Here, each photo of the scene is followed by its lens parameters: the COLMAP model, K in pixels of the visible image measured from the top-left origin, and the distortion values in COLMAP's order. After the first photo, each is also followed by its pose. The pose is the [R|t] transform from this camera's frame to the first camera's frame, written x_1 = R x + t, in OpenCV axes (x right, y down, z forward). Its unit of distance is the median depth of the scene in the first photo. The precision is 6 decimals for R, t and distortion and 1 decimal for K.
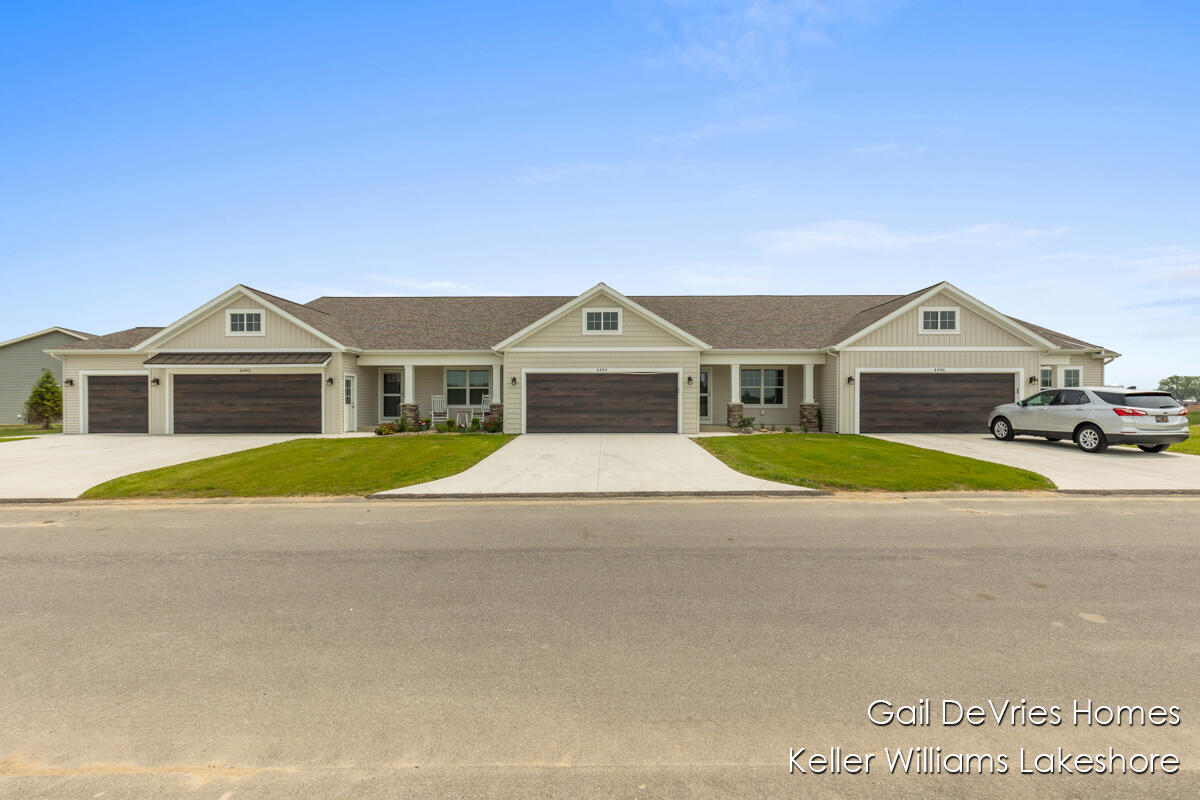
lens RADIAL K [[536.2, 0, 600.9], [0, 536.2, 400.8], [0, 0, 1]] dist [-0.001148, 0.000941]
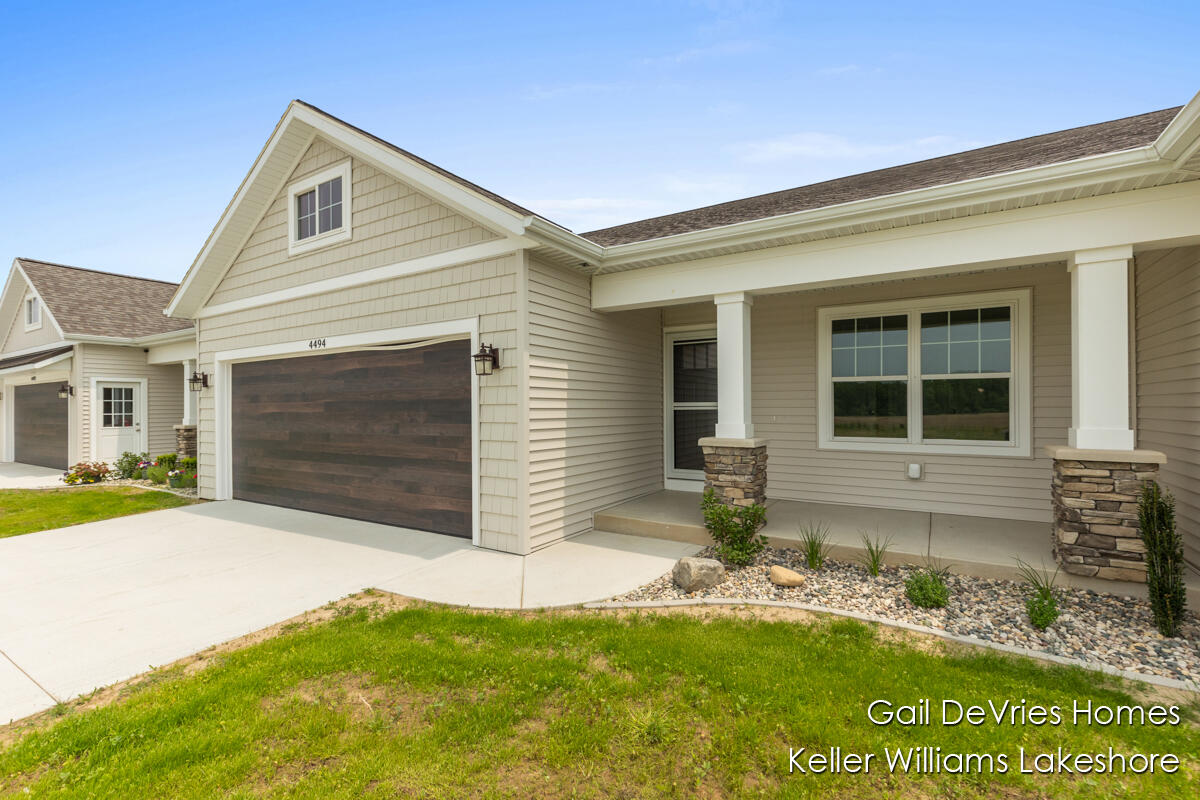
lens RADIAL K [[536.2, 0, 600.3], [0, 536.2, 403.5], [0, 0, 1]] dist [-0.001148, 0.000941]
pose [[0.856004, -0.008405, -0.516900, 0.352538], [0.008035, 0.999963, -0.002954, -0.014483], [0.516906, -0.001625, 0.856041, 0.781616]]
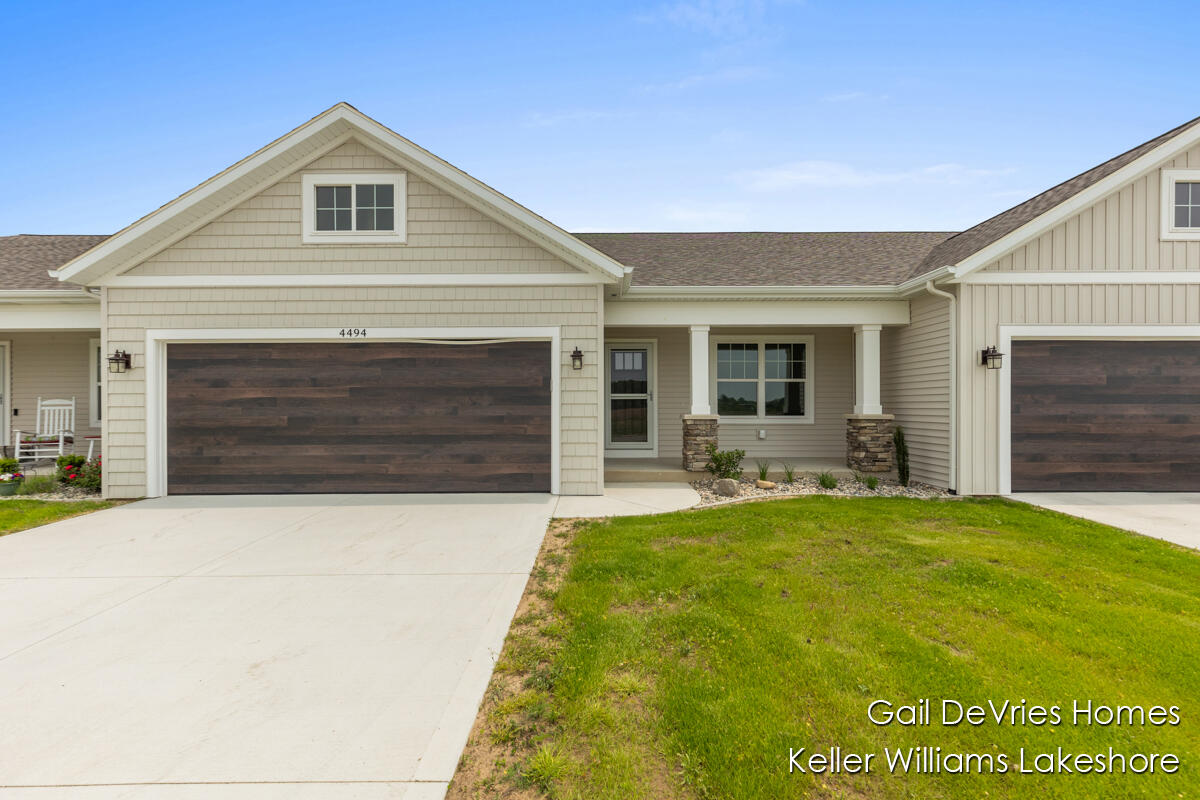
lens RADIAL K [[536.2, 0, 602.8], [0, 536.2, 403.7], [0, 0, 1]] dist [-0.001148, 0.000941]
pose [[0.999865, -0.002750, 0.016171, 0.175351], [0.002730, 0.999996, 0.001242, -0.006218], [-0.016175, -0.001198, 0.999868, 0.603870]]
